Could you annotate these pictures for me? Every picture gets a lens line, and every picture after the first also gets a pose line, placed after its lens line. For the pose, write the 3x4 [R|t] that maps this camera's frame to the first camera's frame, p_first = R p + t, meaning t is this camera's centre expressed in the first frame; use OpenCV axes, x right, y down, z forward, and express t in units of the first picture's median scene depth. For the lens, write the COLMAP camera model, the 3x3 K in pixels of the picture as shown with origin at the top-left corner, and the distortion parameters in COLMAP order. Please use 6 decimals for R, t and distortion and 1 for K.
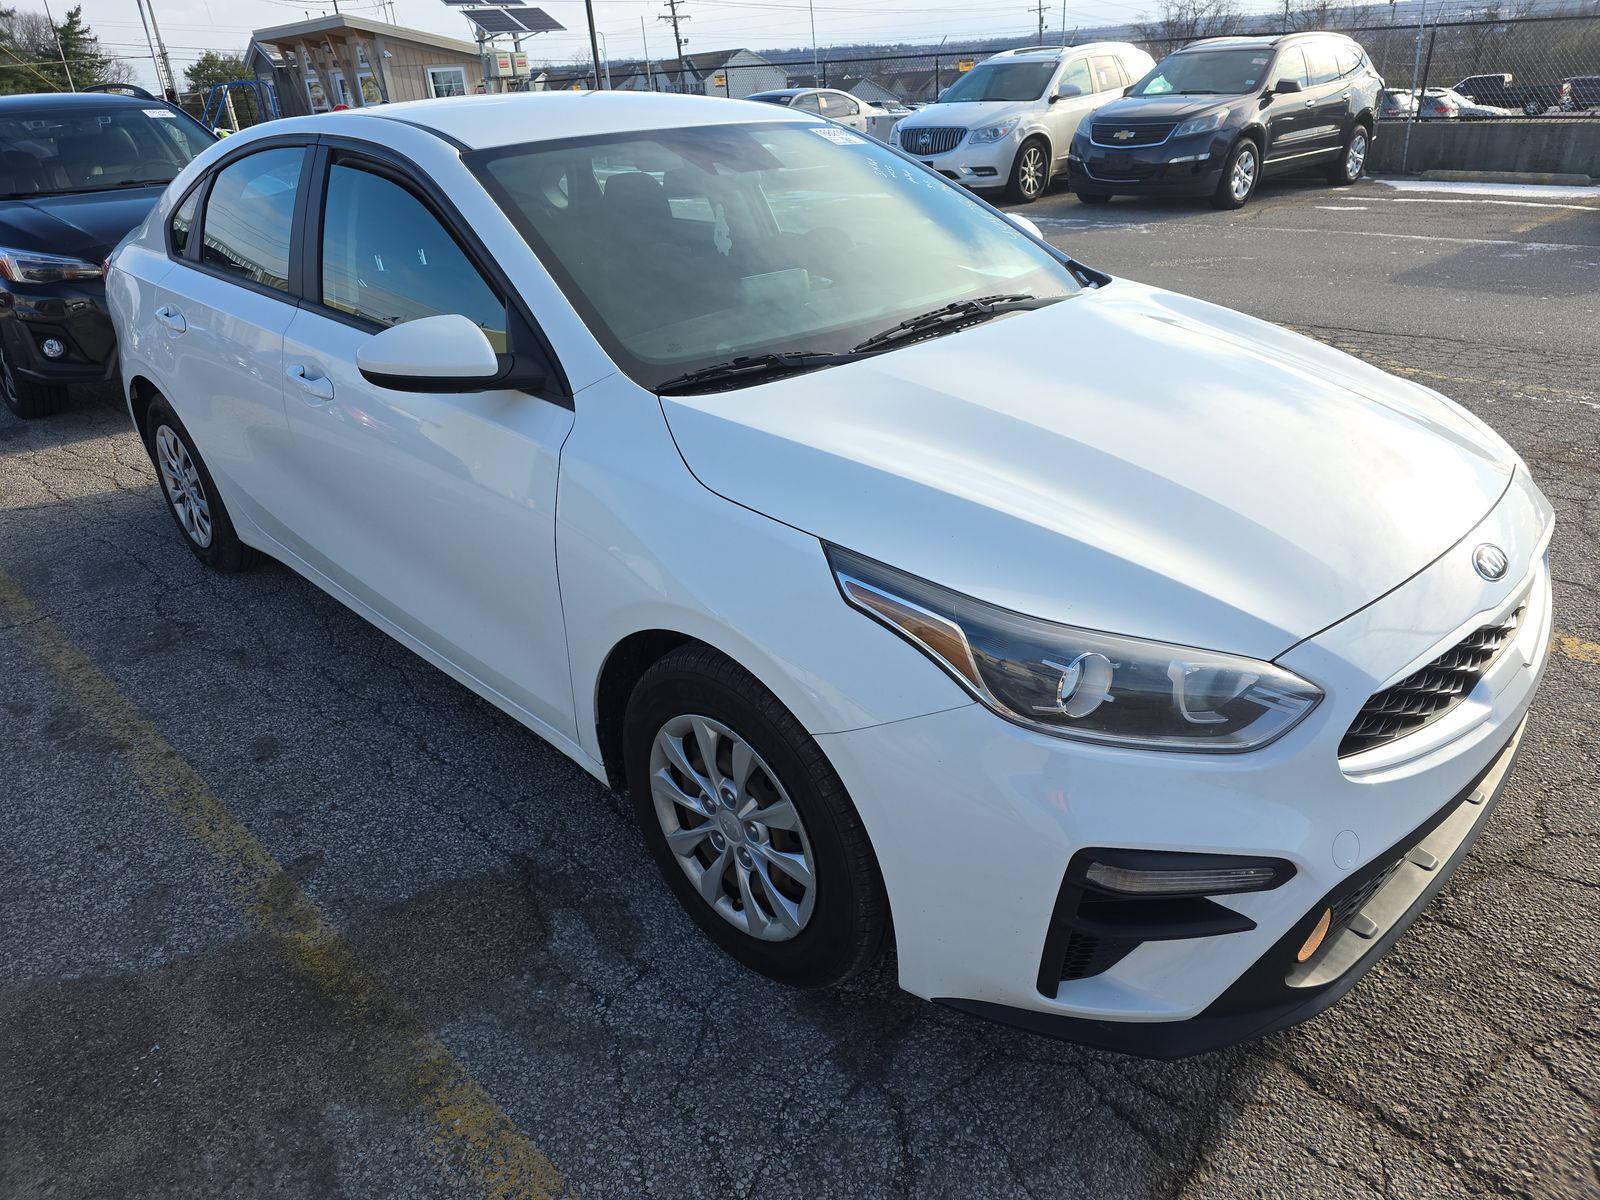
lens RADIAL K [[1094.9, 0, 789.3], [0, 1094.9, 591.5], [0, 0, 1]] dist [0.044892, -0.037121]
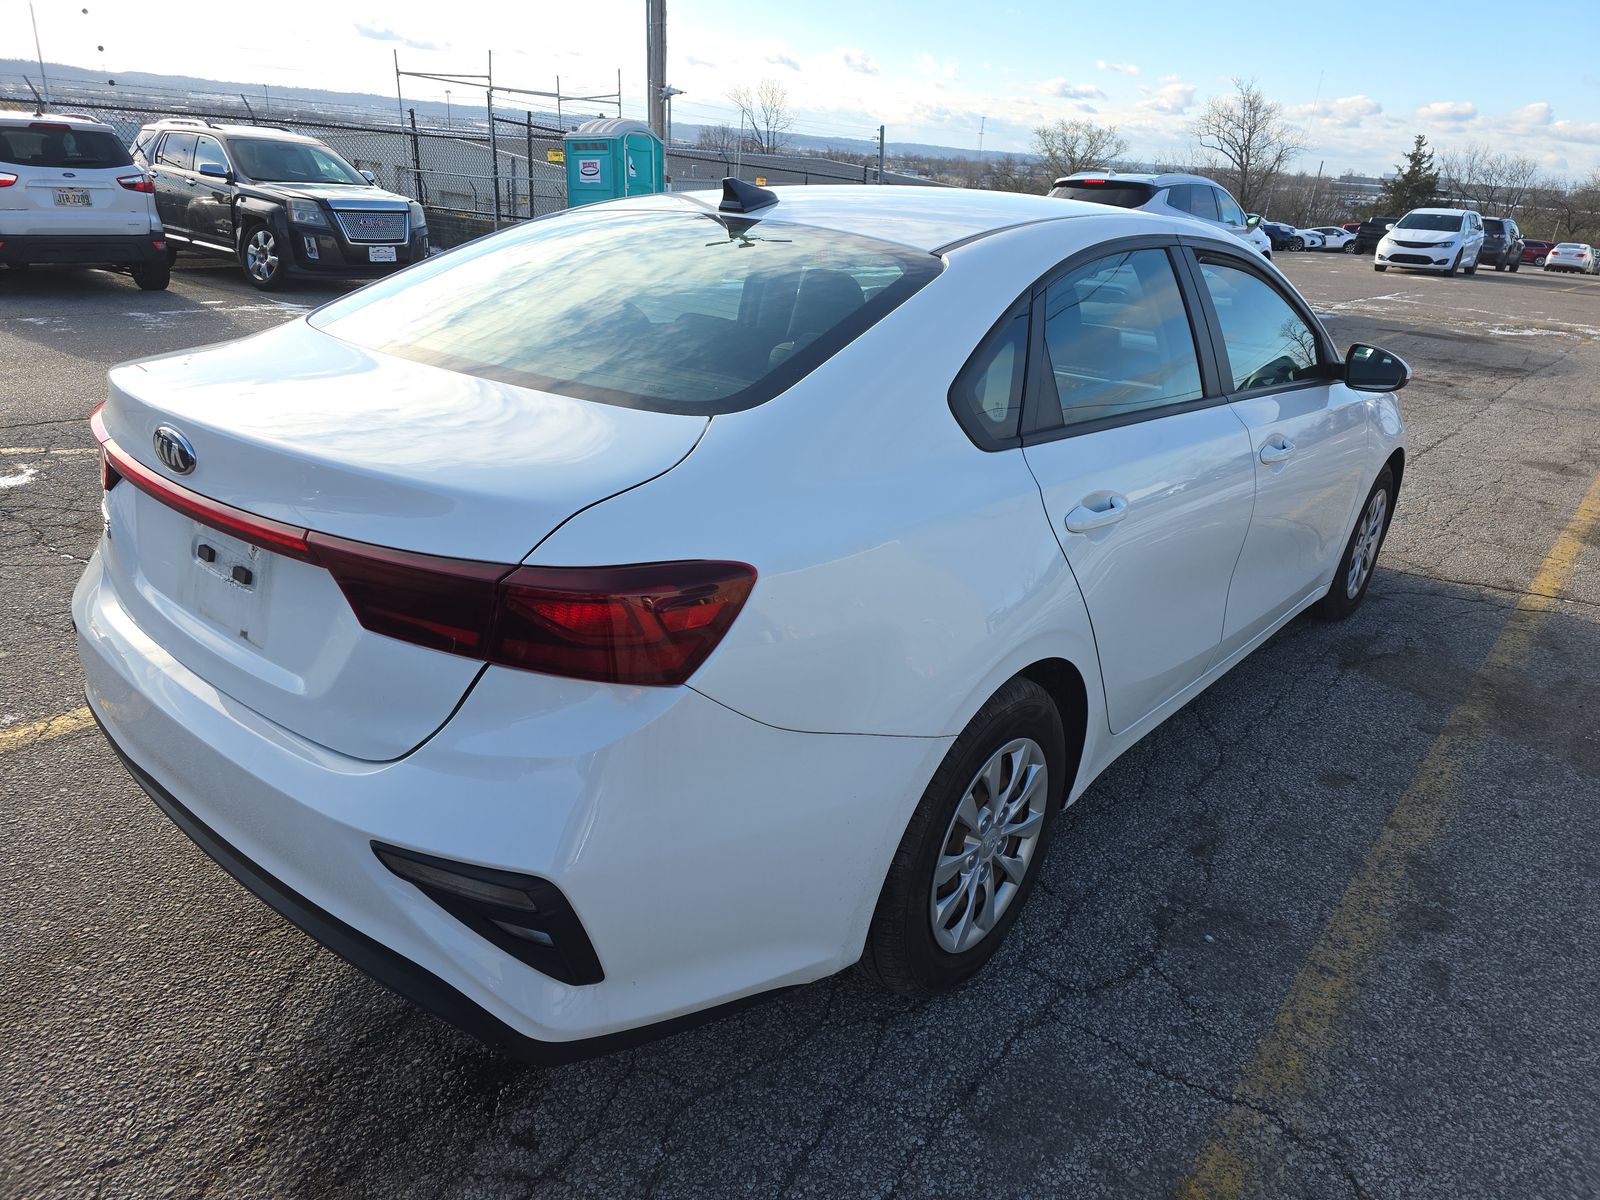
lens RADIAL K [[1094.9, 0, 789.3], [0, 1094.9, 591.5], [0, 0, 1]] dist [0.044892, -0.037121]
pose [[-0.113432, -0.306527, 0.945079, -1.316044], [0.371976, 0.868934, 0.326476, -0.548794], [-0.921285, 0.388580, 0.015456, 1.332462]]
